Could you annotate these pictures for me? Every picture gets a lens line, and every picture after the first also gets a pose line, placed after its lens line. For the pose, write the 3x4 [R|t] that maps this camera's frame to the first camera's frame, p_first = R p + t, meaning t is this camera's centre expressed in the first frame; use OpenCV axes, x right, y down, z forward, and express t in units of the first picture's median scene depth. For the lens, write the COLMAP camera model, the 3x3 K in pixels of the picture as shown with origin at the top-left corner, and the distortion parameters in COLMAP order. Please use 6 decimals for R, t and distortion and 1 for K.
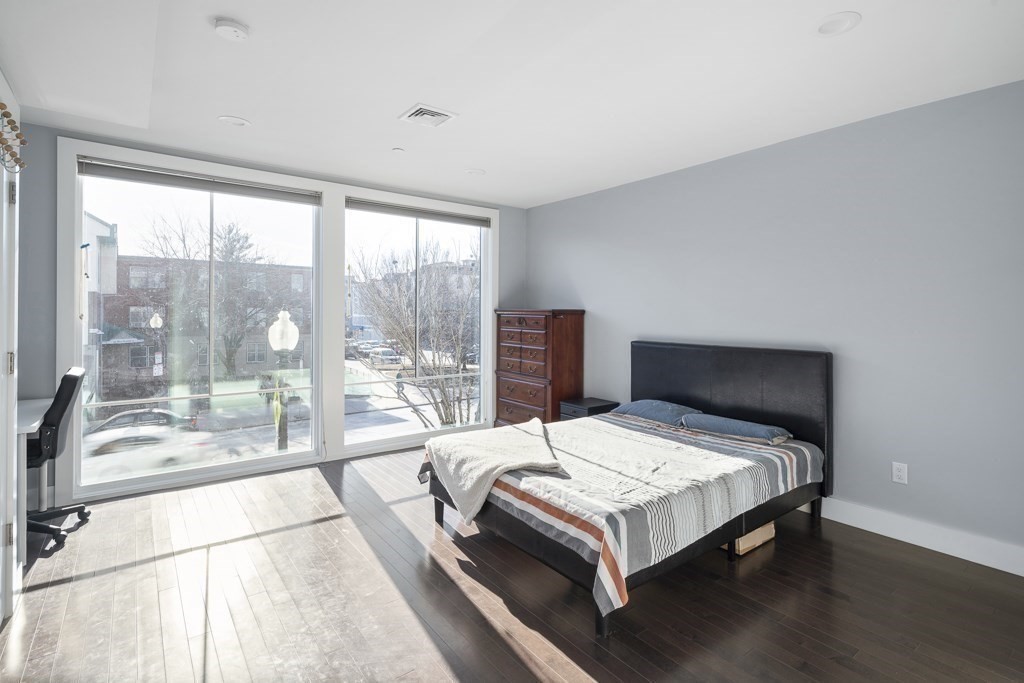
lens RADIAL K [[495.4, 0, 506.9], [0, 495.4, 314.2], [0, 0, 1]] dist [-0.005016, -0.001055]
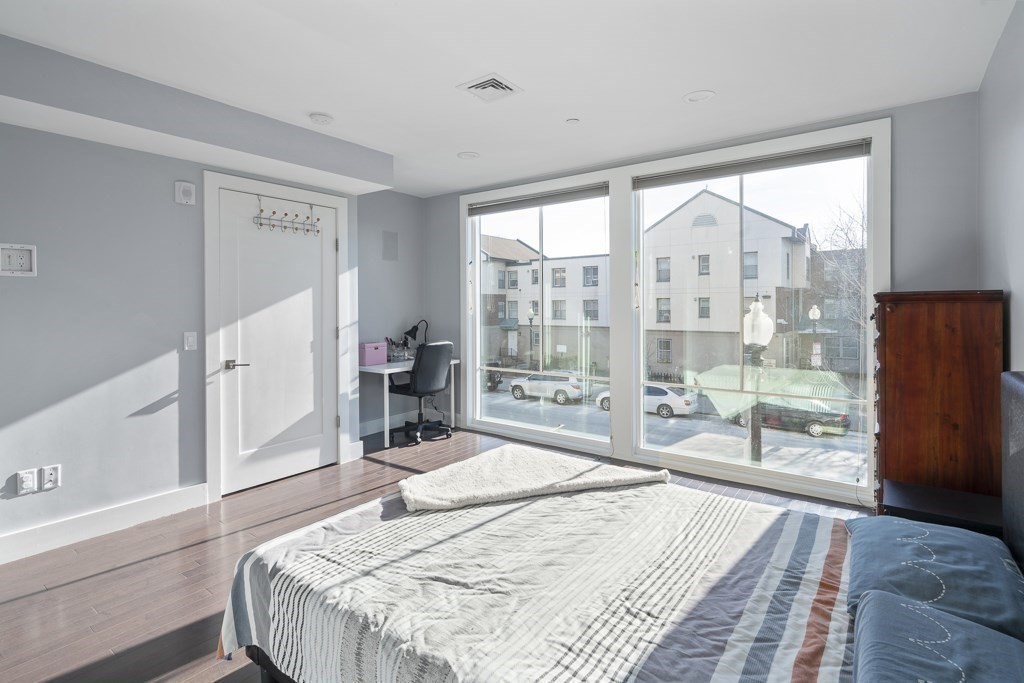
lens RADIAL K [[495.4, 0, 506.9], [0, 495.4, 314.2], [0, 0, 1]] dist [-0.005016, -0.001055]
pose [[0.285578, 0.004830, -0.958343, 0.642892], [0.011894, 0.999892, 0.008584, 0.004751], [0.958282, -0.013850, 0.285490, 0.681103]]
